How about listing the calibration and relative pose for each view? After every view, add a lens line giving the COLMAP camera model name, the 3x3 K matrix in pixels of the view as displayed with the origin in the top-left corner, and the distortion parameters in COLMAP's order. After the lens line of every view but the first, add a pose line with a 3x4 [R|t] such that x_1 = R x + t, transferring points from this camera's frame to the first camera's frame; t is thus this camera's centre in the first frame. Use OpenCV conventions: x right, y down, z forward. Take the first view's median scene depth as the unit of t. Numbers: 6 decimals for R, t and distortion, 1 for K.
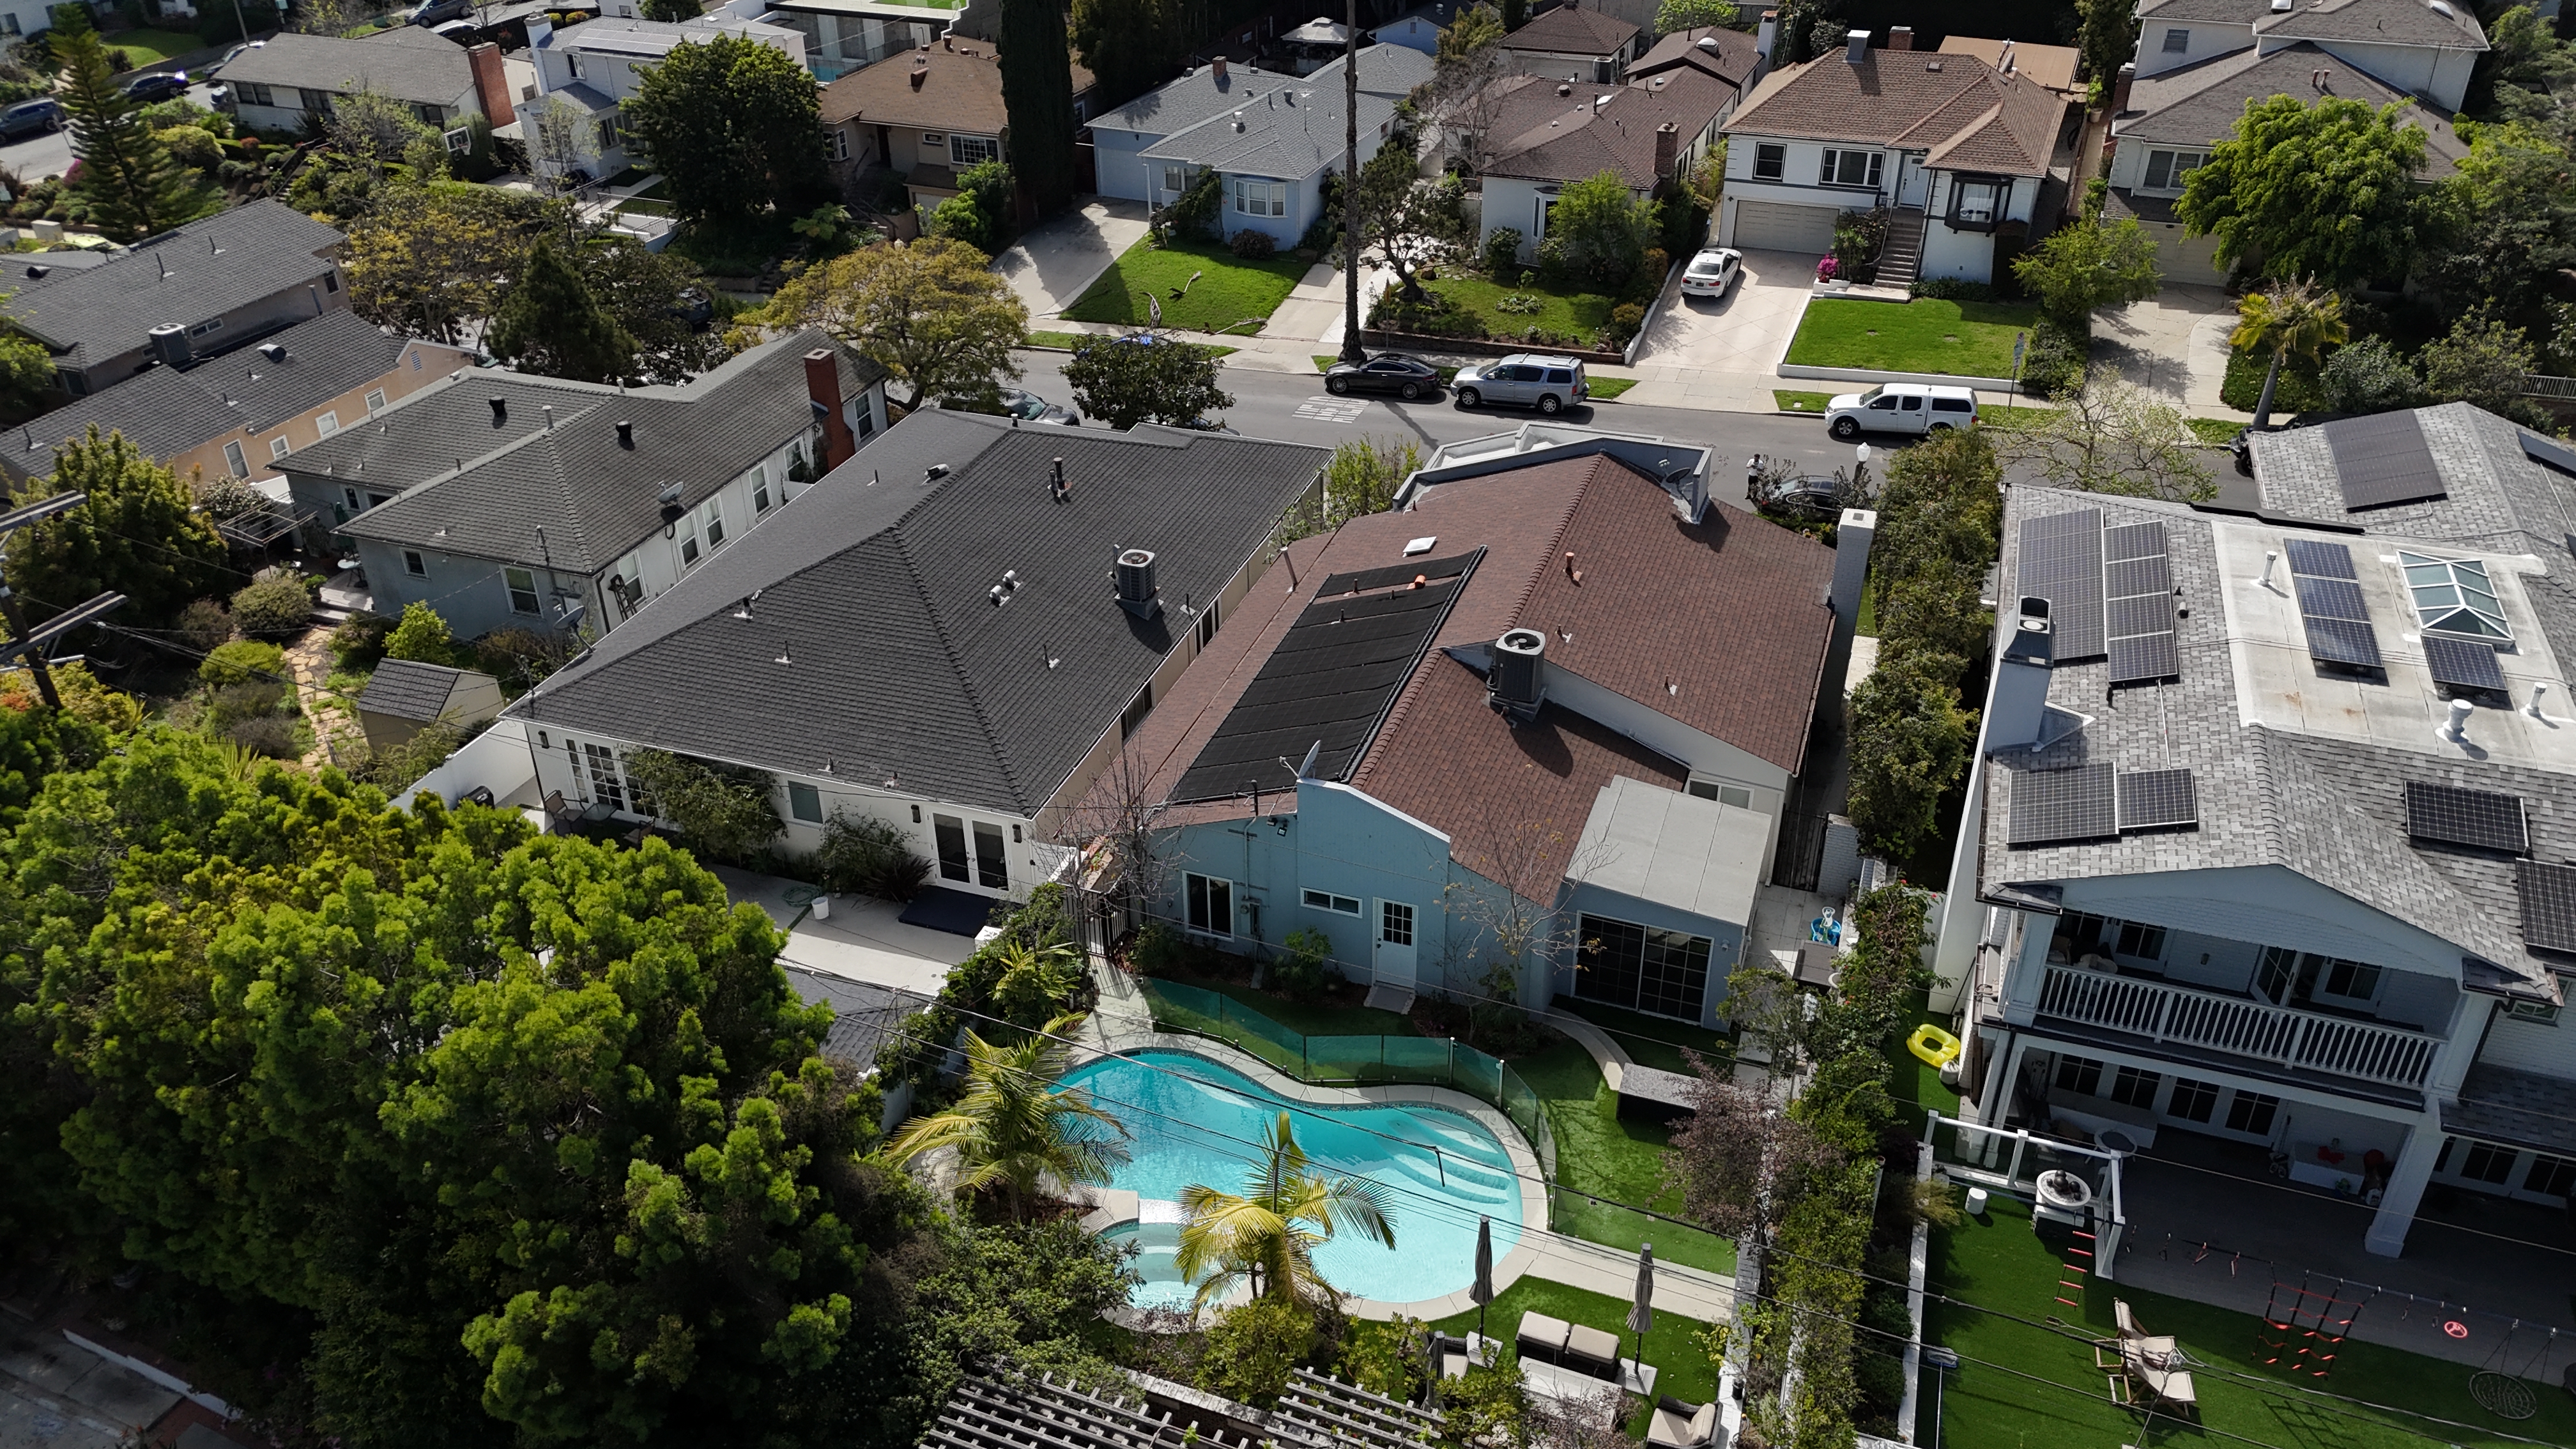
lens RADIAL K [[1904.0, 0, 1288.0], [0, 1904.0, 724.5], [0, 0, 1]] dist [0.020887, -0.006346]
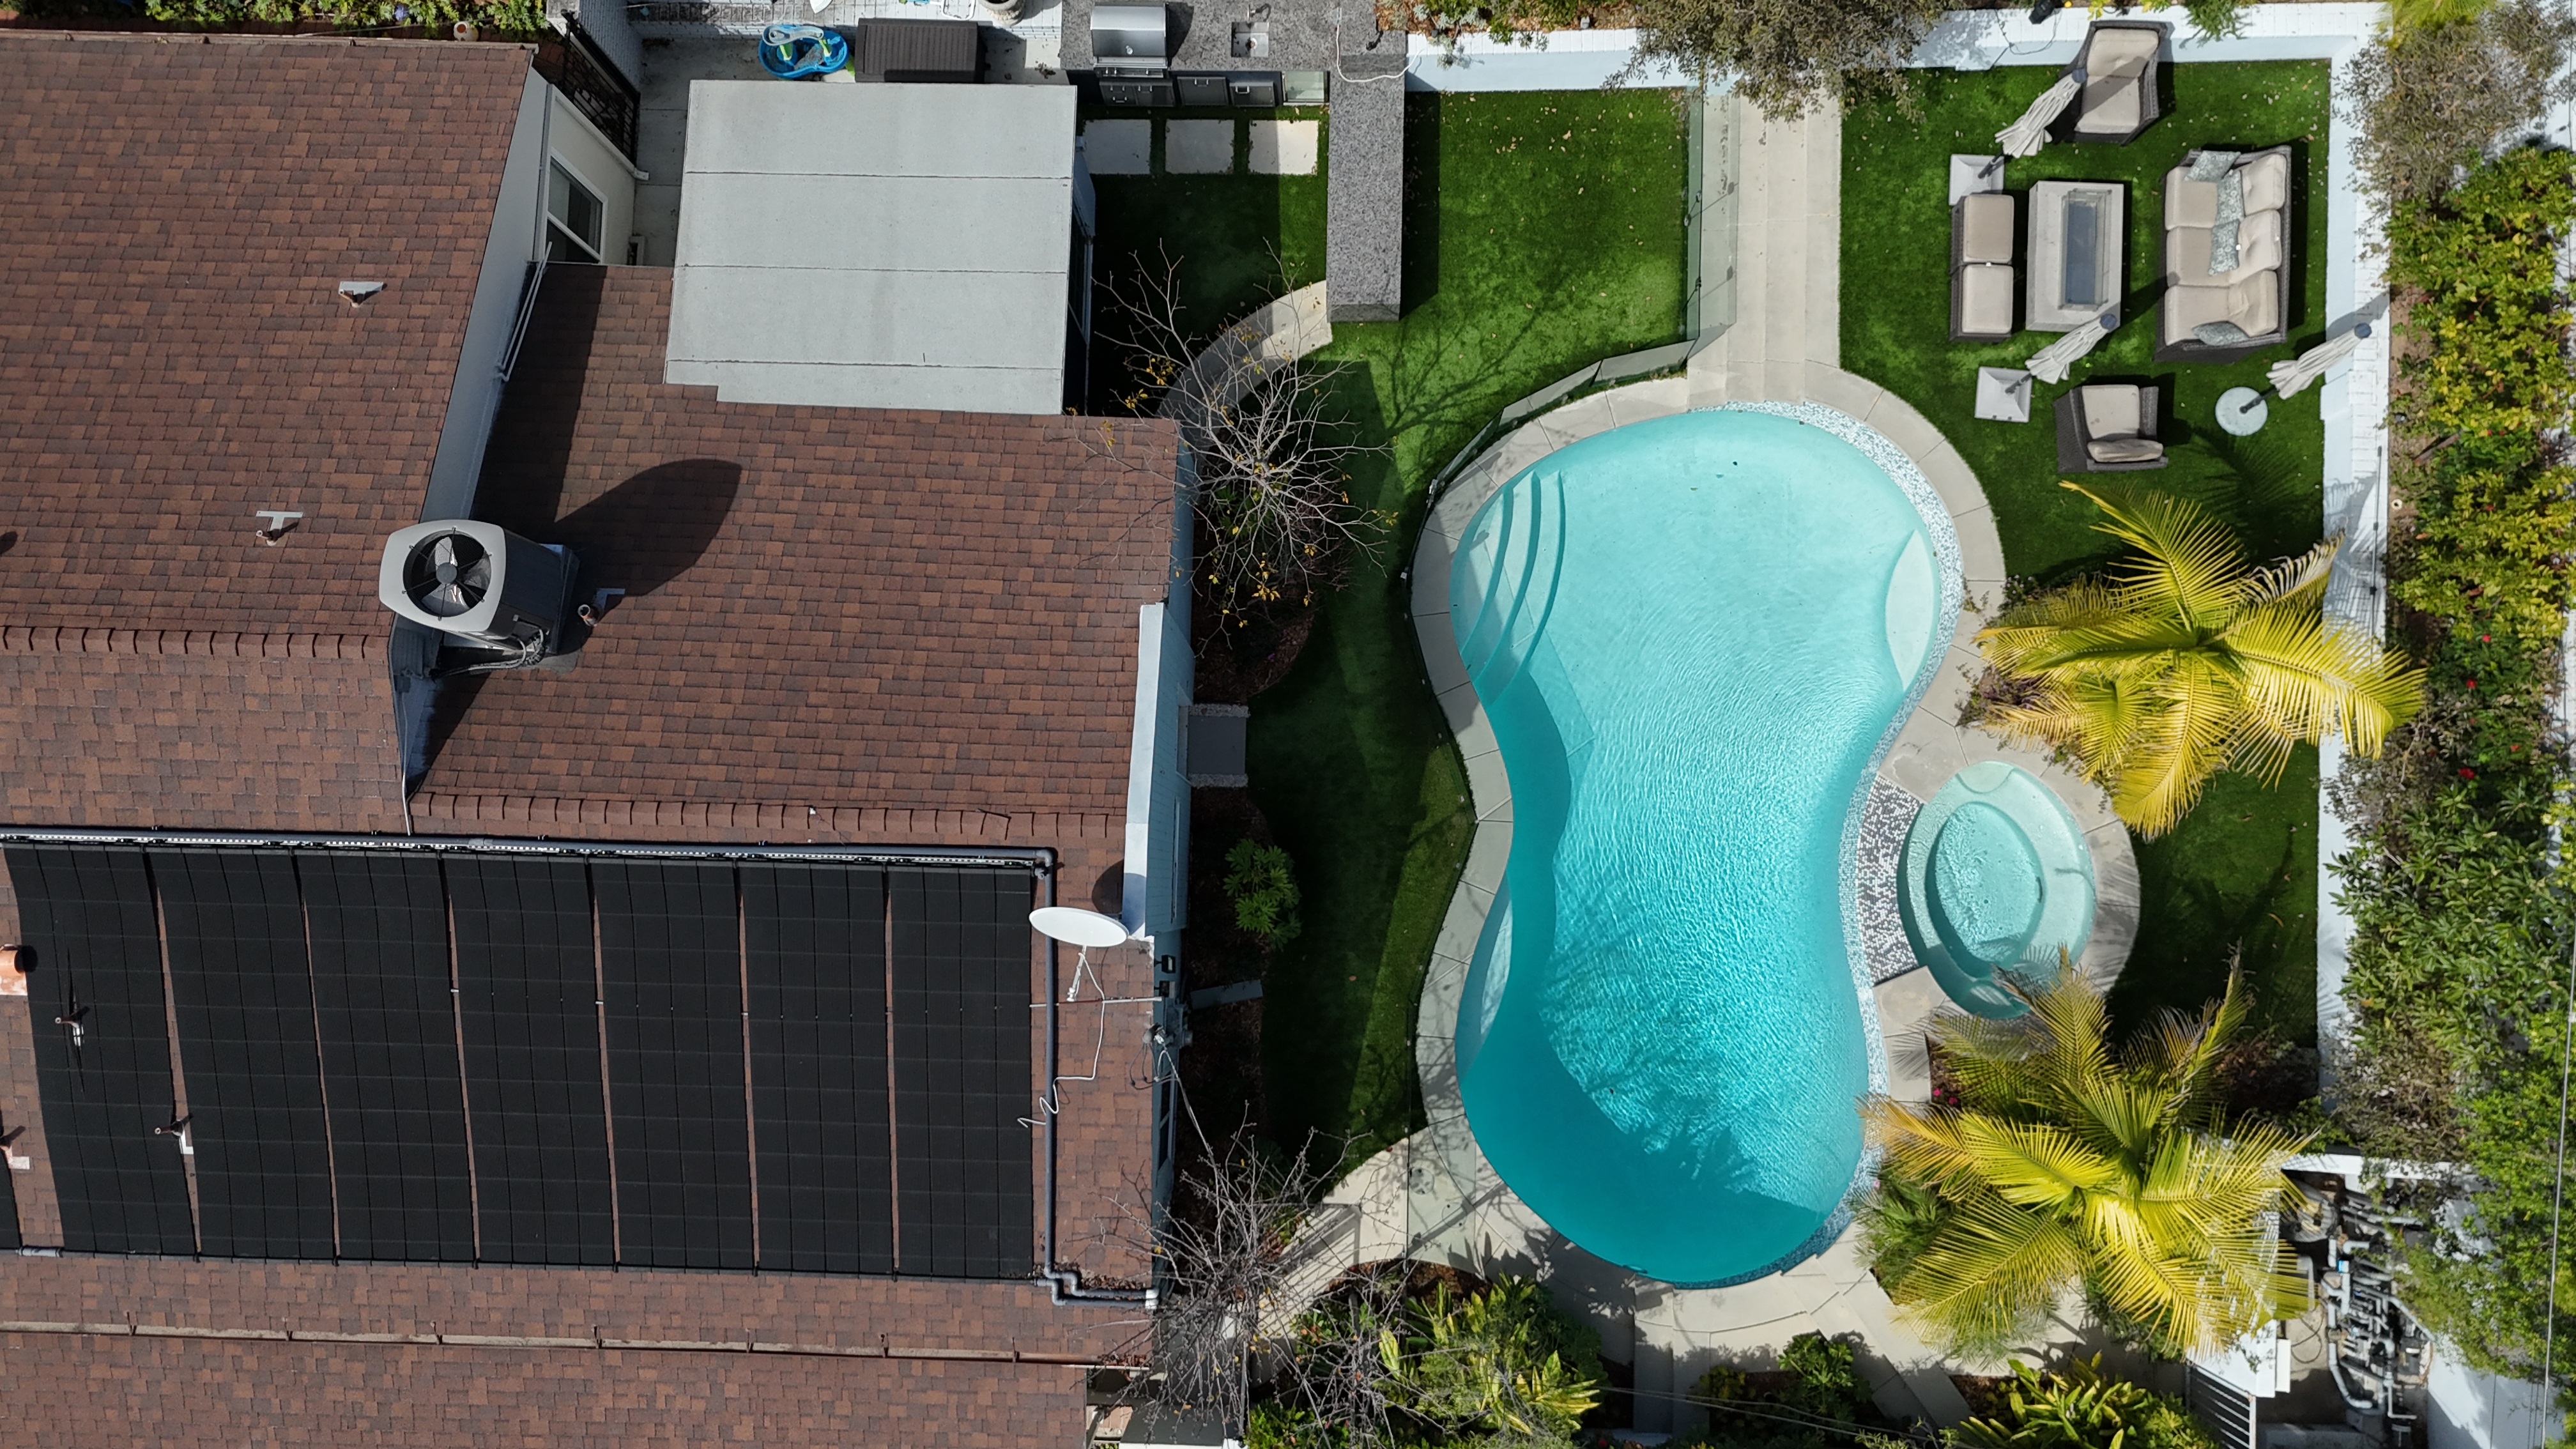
lens RADIAL K [[1904.0, 0, 1288.0], [0, 1904.0, 724.5], [0, 0, 1]] dist [0.020887, -0.006346]
pose [[-0.309022, -0.943730, 0.117811, -0.012615], [0.506406, -0.058424, 0.860314, -0.326968], [-0.805021, 0.325516, 0.495965, 0.710638]]
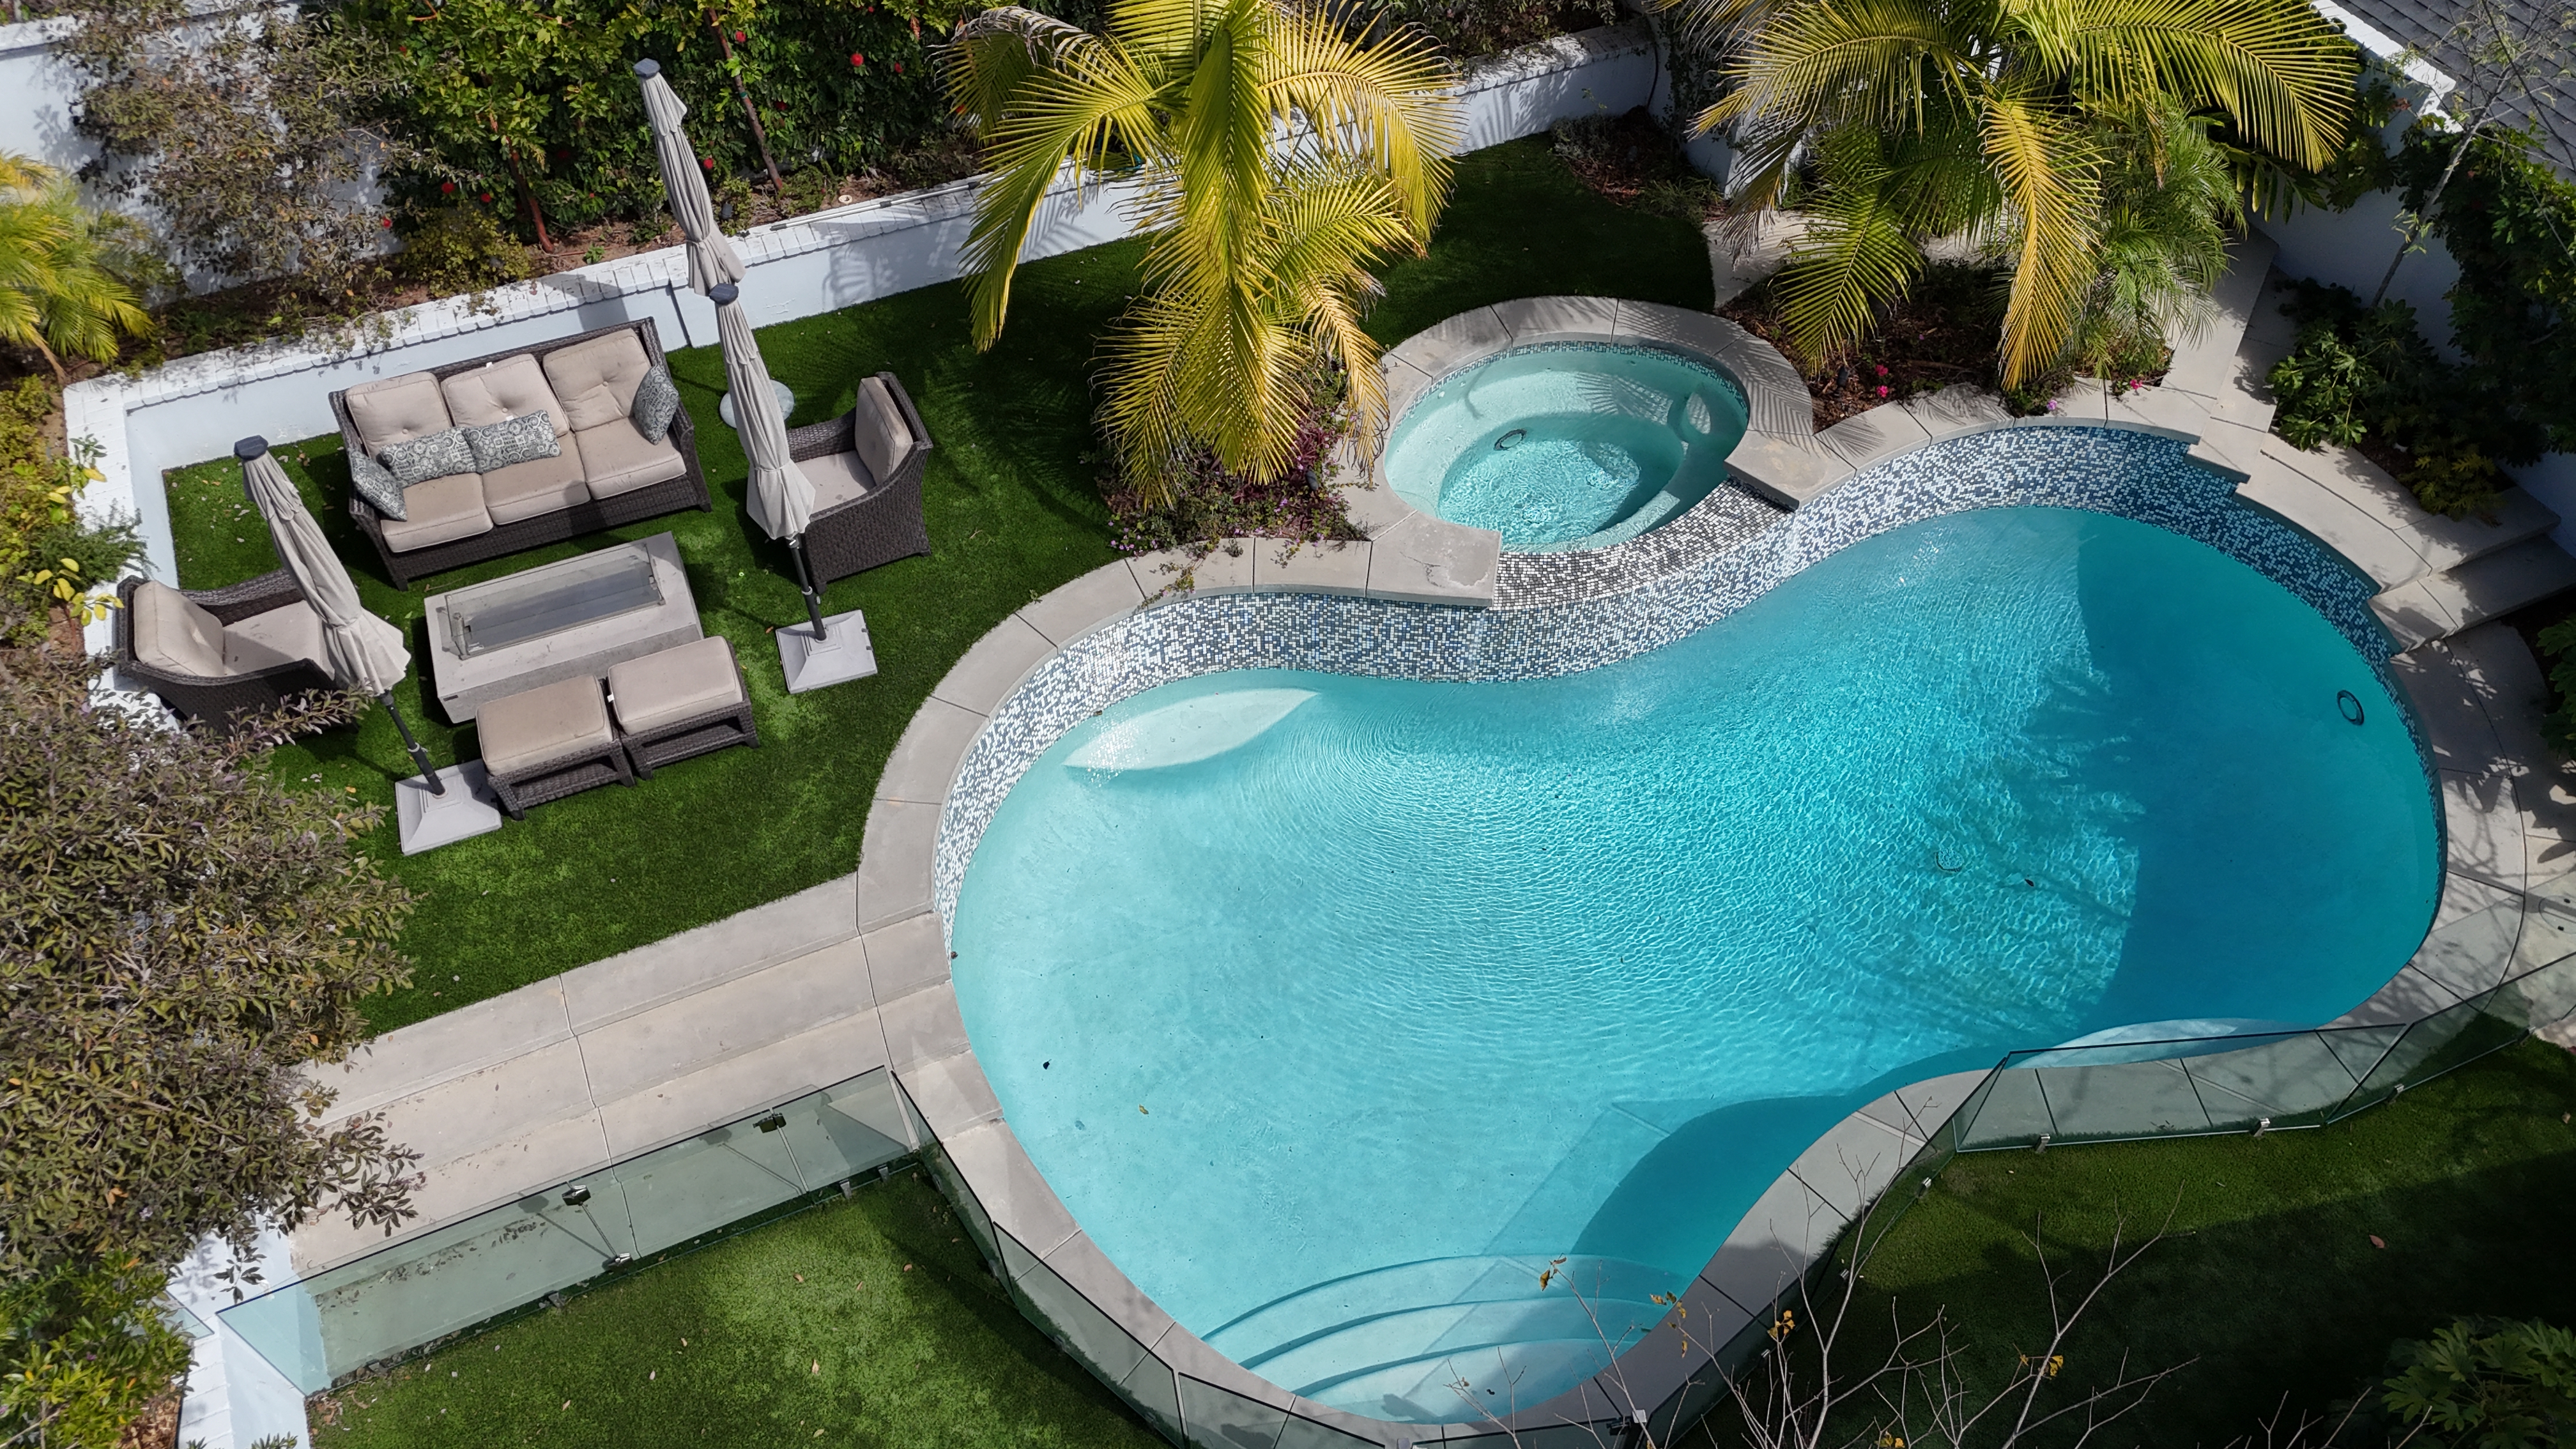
lens RADIAL K [[1904.0, 0, 1288.0], [0, 1904.0, 724.5], [0, 0, 1]] dist [0.020887, -0.006346]
pose [[-0.730300, 0.545009, -0.411858, 0.158695], [-0.310048, 0.272786, 0.910746, -0.062022], [0.608714, 0.792813, -0.030237, 0.852039]]
